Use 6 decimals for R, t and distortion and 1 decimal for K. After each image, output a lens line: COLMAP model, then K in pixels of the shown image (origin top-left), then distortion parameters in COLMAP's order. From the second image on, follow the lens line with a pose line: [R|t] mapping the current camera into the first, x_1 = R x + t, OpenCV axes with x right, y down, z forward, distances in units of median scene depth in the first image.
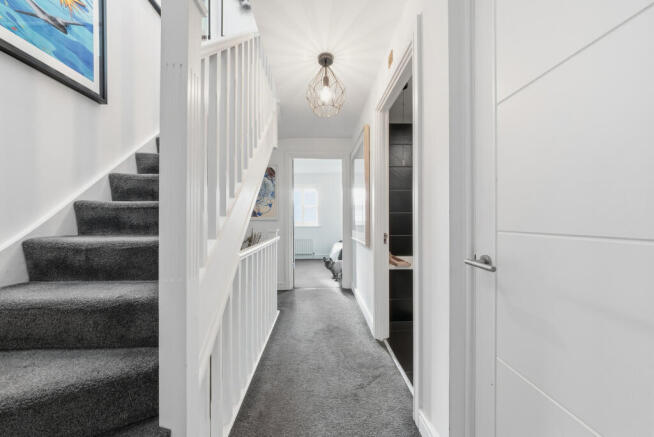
lens RADIAL K [[229.1, 0, 327.9], [0, 229.1, 219.1], [0, 0, 1]] dist [0.000051, 0.000099]
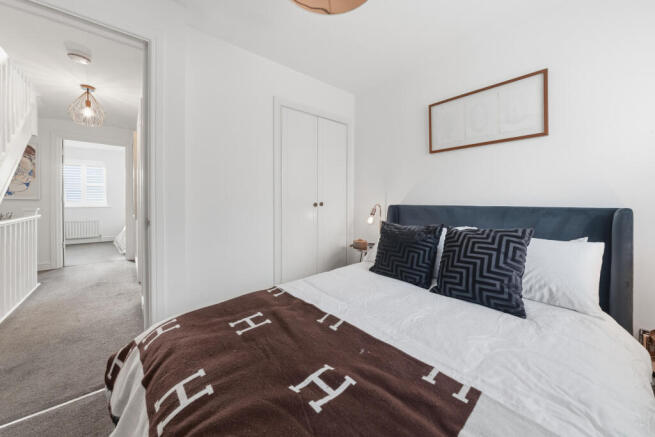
lens RADIAL K [[229.5, 0, 316.1], [0, 229.5, 200.3], [0, 0, 1]] dist [0.000051, 0.000099]
pose [[0.794777, 0.000735, 0.606901, 0.128563], [-0.003086, 0.999991, 0.002830, -0.001782], [-0.606894, -0.004122, 0.794772, -0.508358]]
